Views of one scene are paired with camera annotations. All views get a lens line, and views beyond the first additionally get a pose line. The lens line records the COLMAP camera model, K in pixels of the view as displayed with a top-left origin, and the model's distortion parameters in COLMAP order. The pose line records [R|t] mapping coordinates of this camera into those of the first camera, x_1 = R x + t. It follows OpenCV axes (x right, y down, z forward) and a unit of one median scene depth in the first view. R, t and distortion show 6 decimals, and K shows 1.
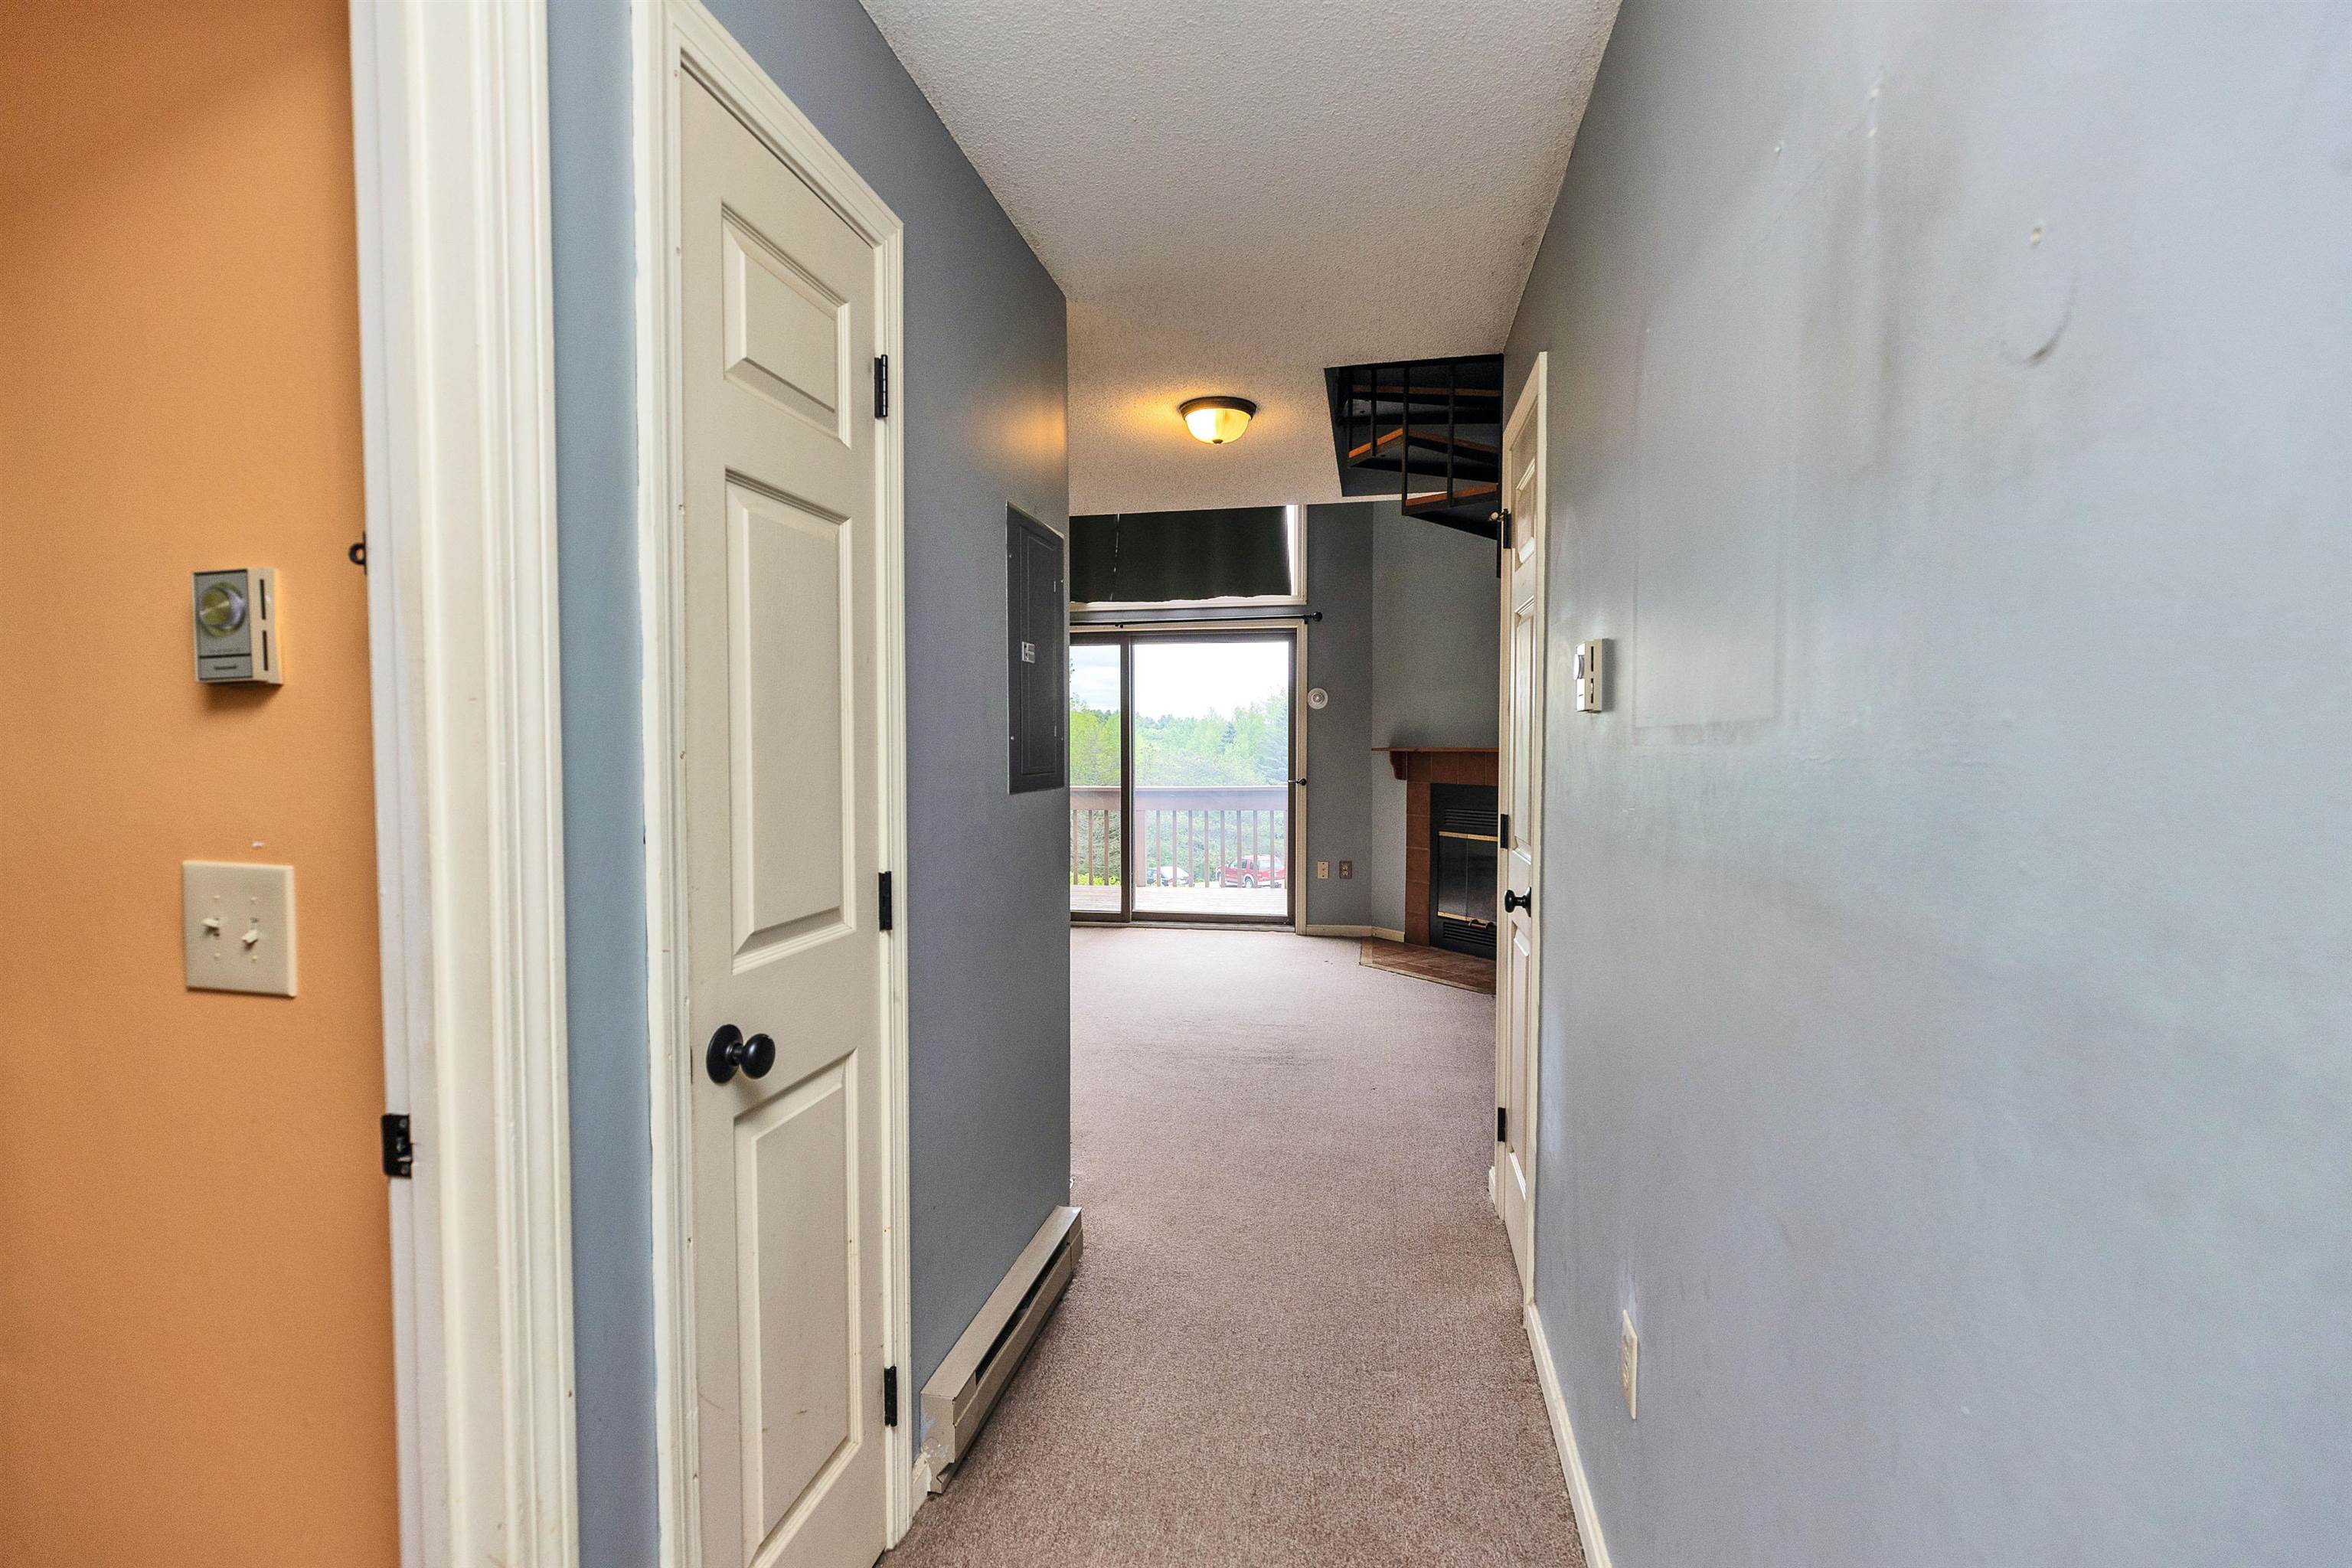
lens RADIAL K [[1067.1, 0, 1169.8], [0, 1067.1, 783.6], [0, 0, 1]] dist [0.004419, -0.000126]
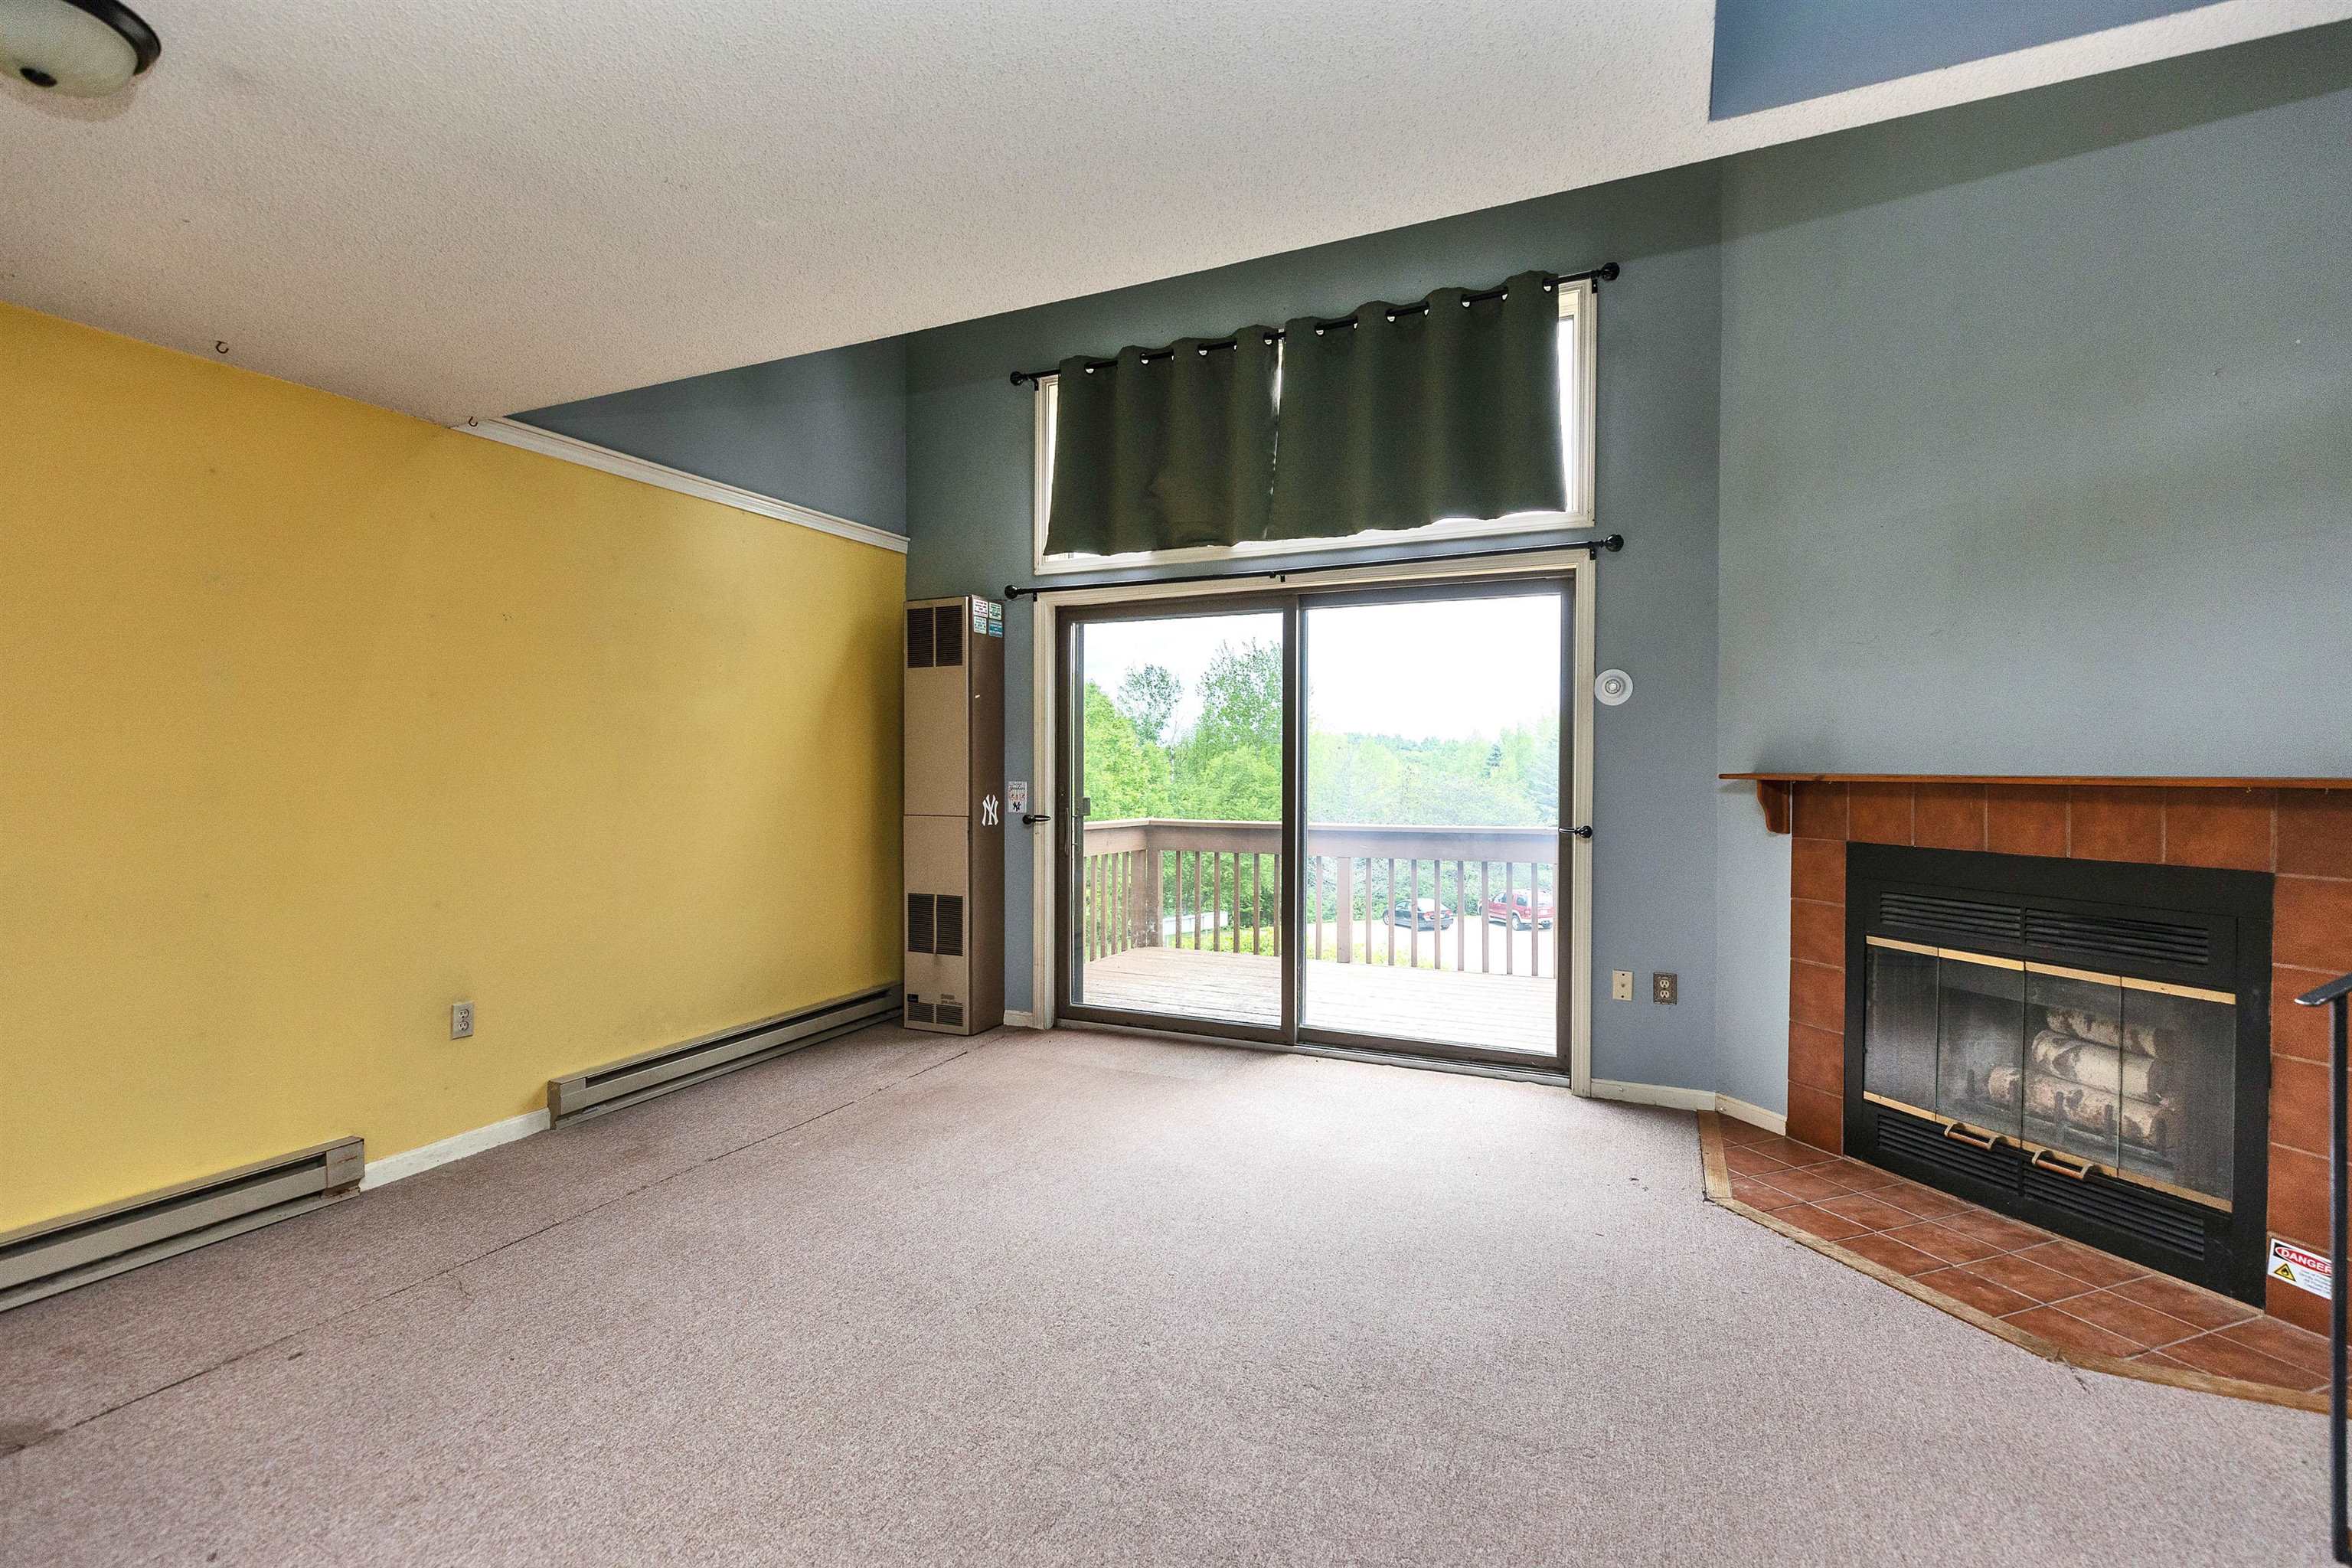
lens RADIAL K [[1067.1, 0, 1176.7], [0, 1067.1, 770.0], [0, 0, 1]] dist [0.004419, -0.000126]
pose [[0.972448, 0.007486, -0.233000, 0.043522], [-0.015316, 0.999376, -0.031814, -0.013006], [0.232616, 0.034506, 0.971956, 0.381991]]
